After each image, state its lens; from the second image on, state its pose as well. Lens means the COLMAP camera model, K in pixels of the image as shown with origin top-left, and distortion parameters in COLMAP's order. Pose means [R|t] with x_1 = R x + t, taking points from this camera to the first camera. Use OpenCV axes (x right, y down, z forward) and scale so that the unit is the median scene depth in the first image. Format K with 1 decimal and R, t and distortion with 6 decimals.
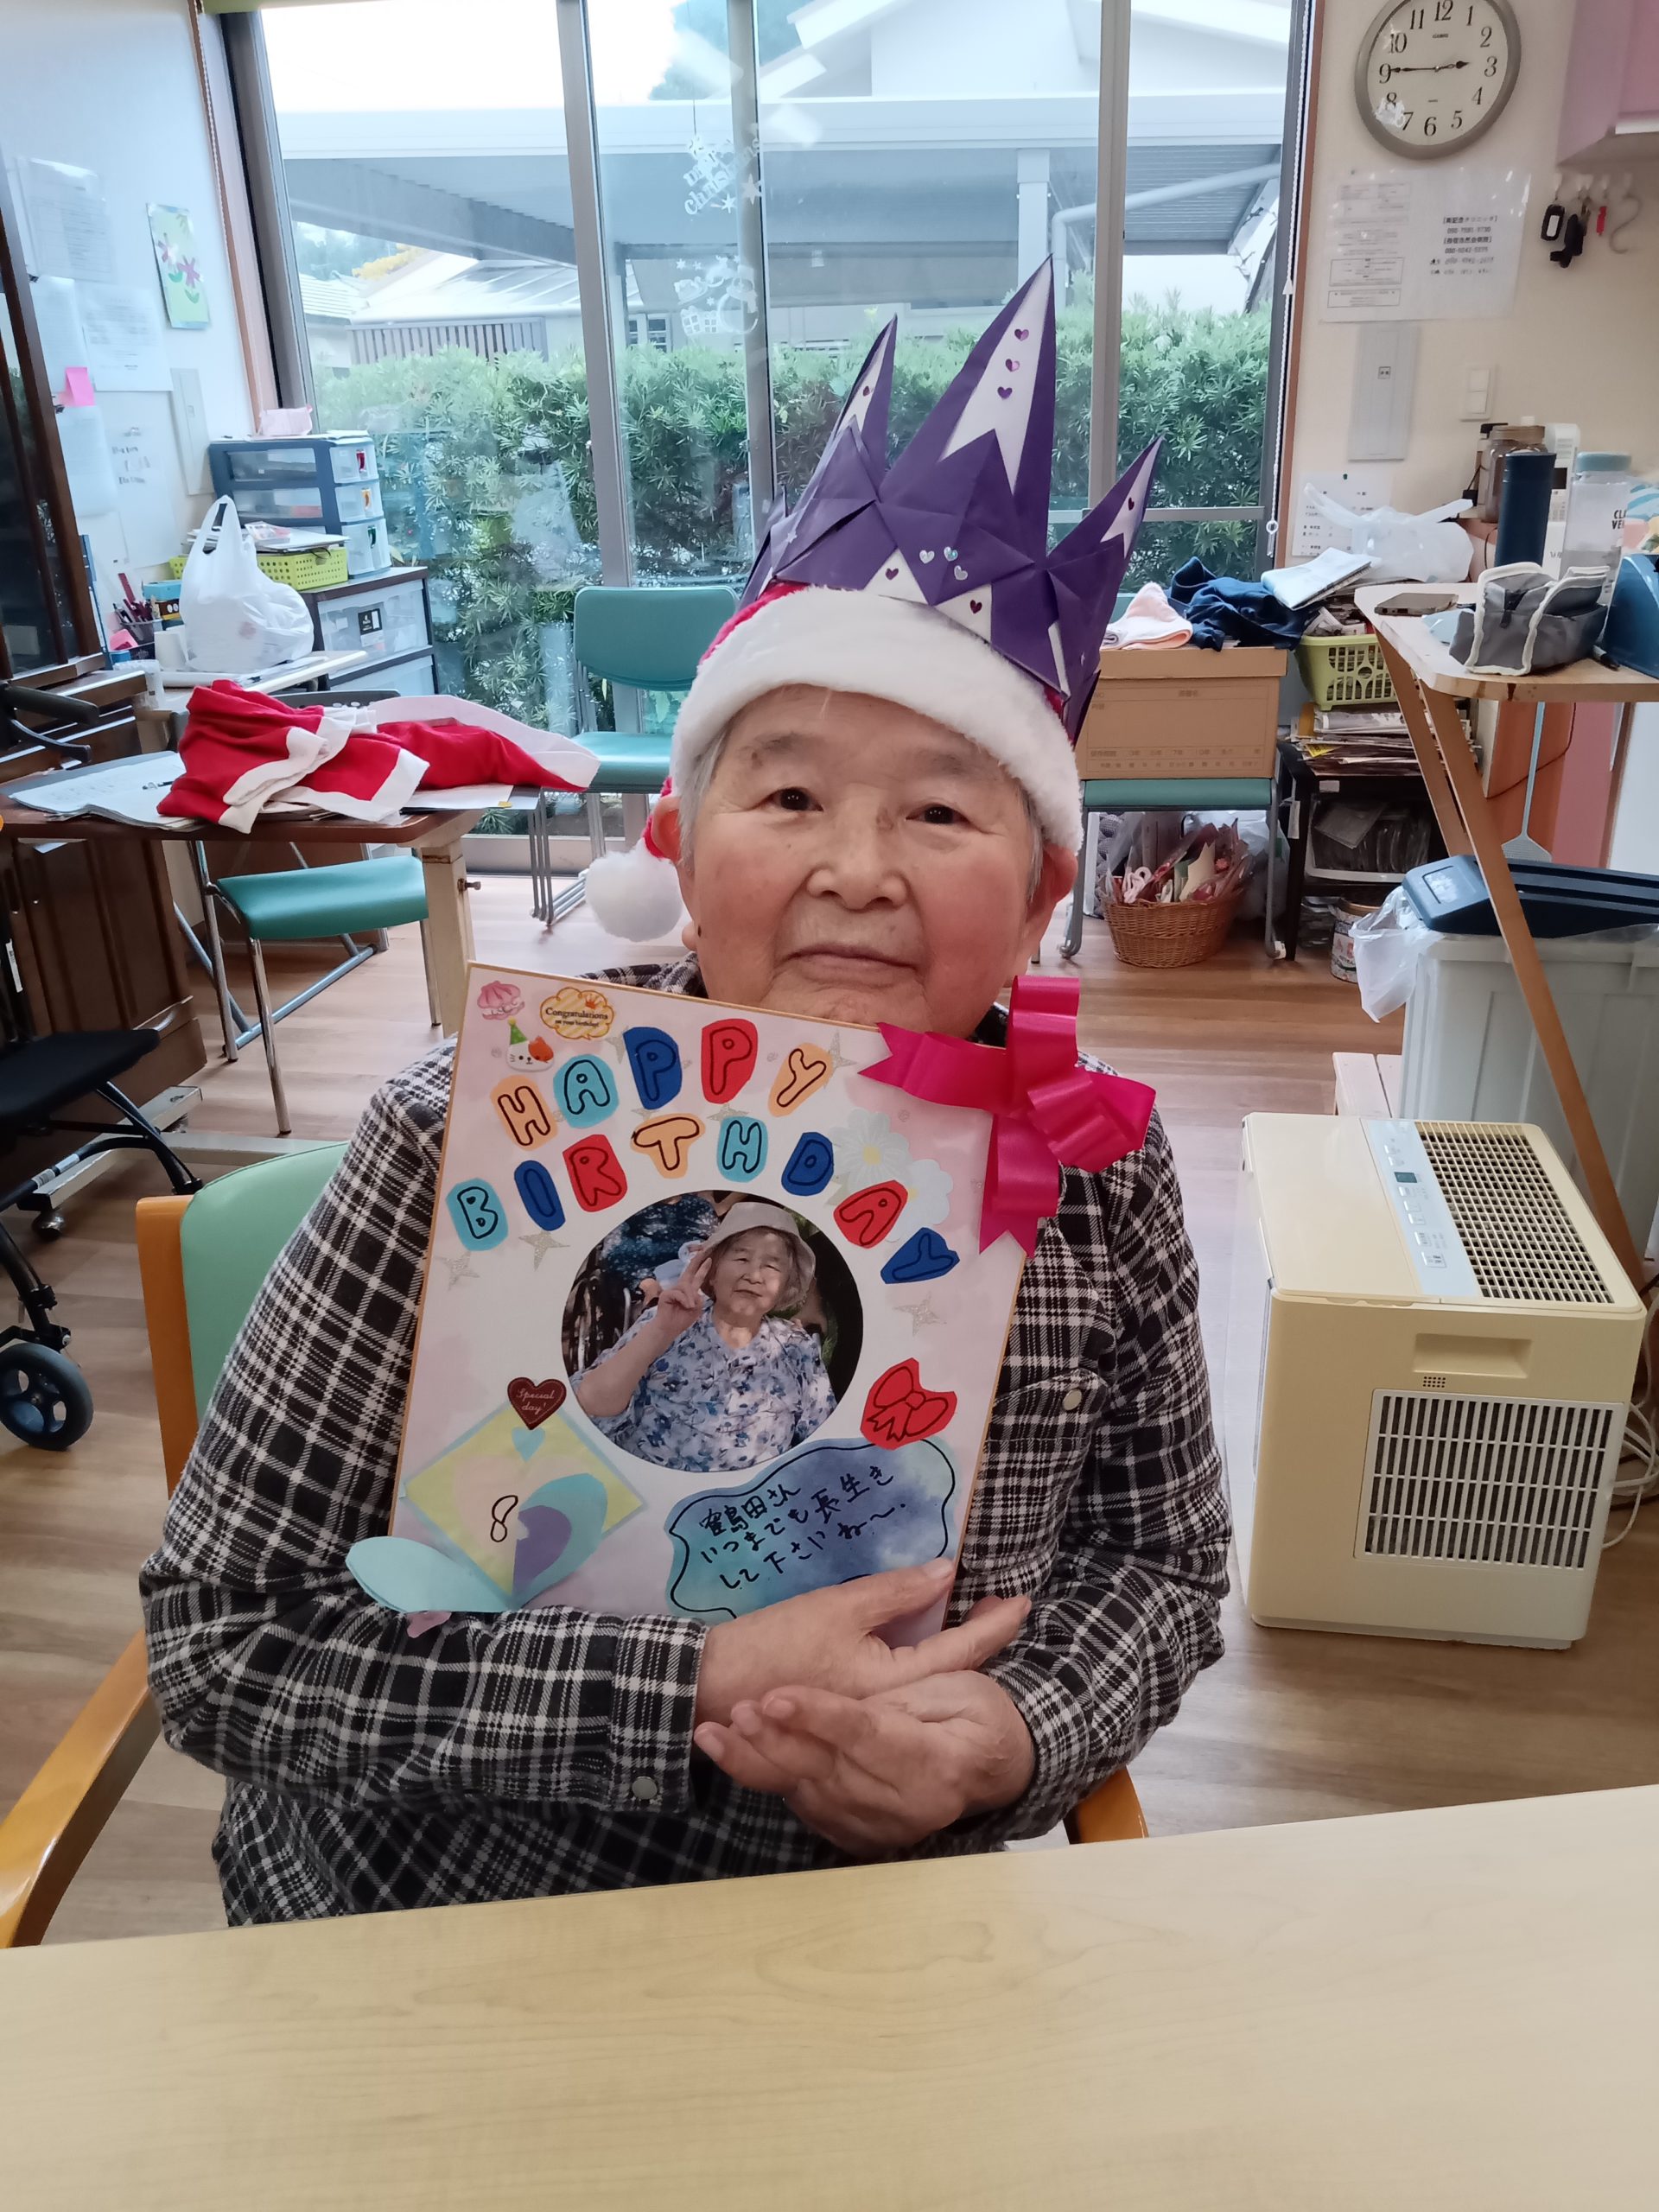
lens RADIAL K [[1642.0, 0, 833.3], [0, 1642.0, 1108.4], [0, 0, 1]] dist [0.000365, -0.003048]
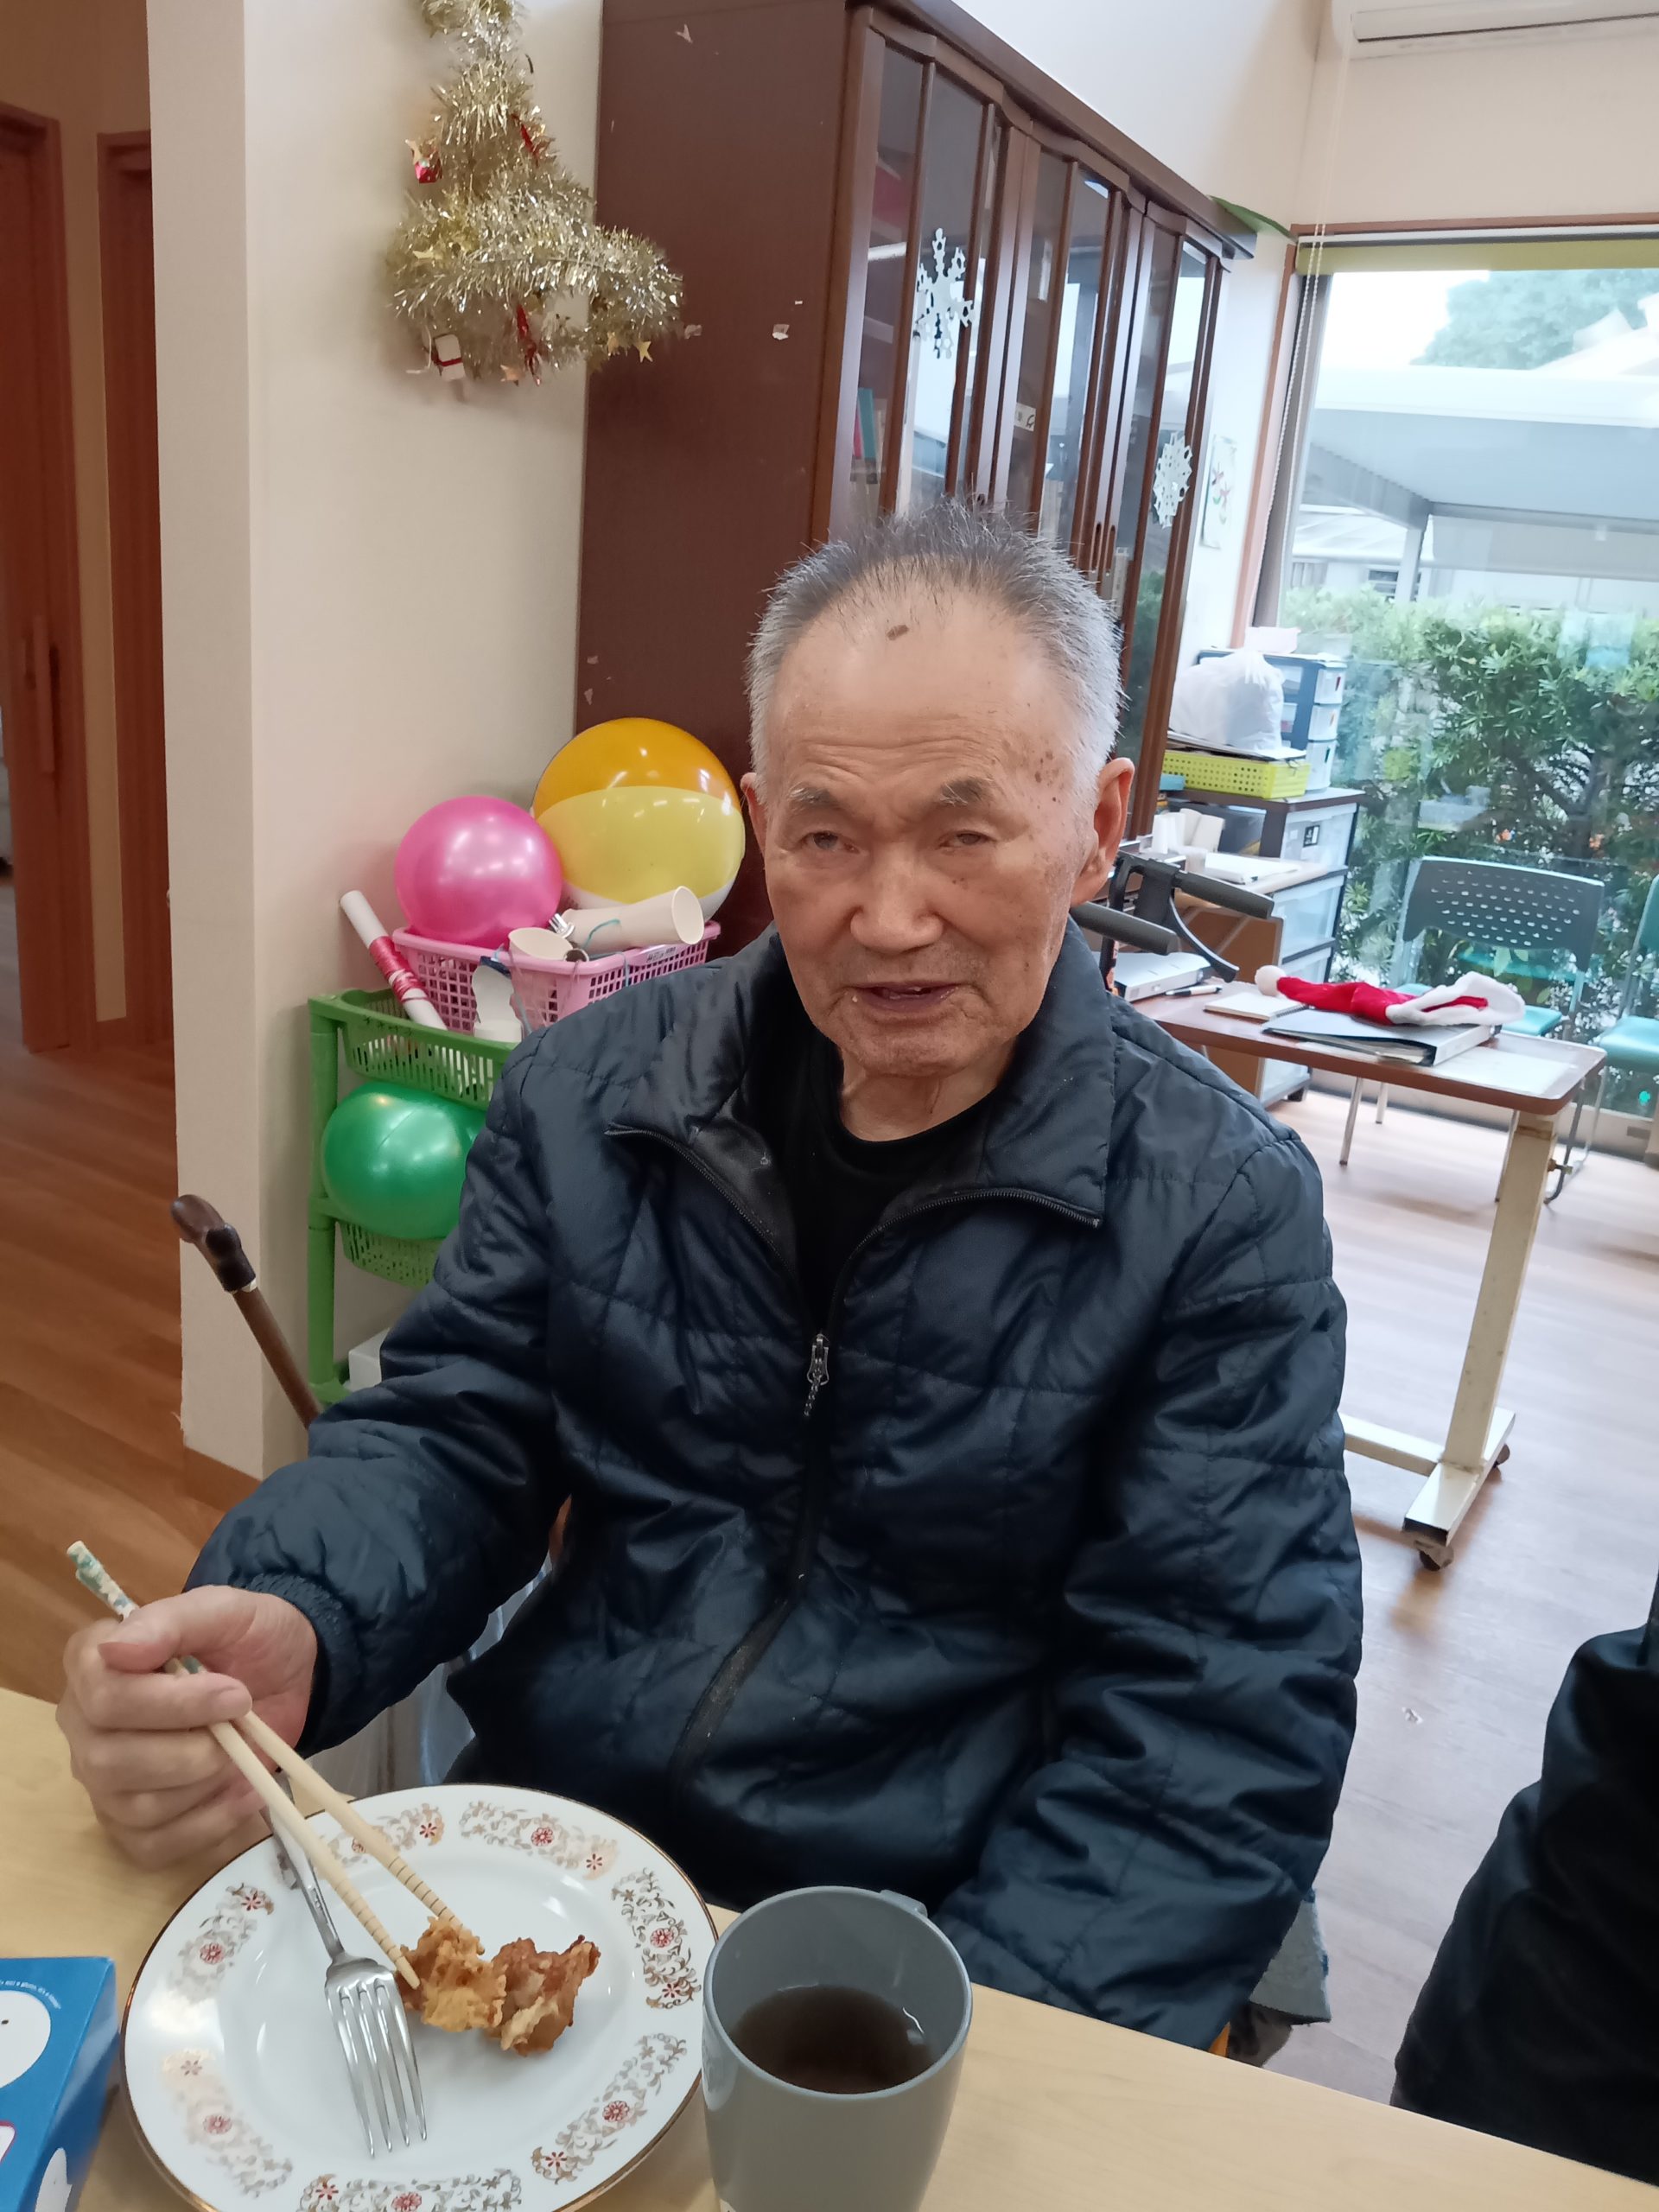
lens RADIAL K [[1635.4, 0, 834.3], [0, 1635.4, 1098.5], [0, 0, 1]] dist [-0.000999, -0.001286]
pose [[0.926984, 0.205007, -0.314122, -0.229406], [-0.243578, 0.965838, -0.088469, 0.024475], [0.285255, 0.158523, 0.945252, -0.015514]]
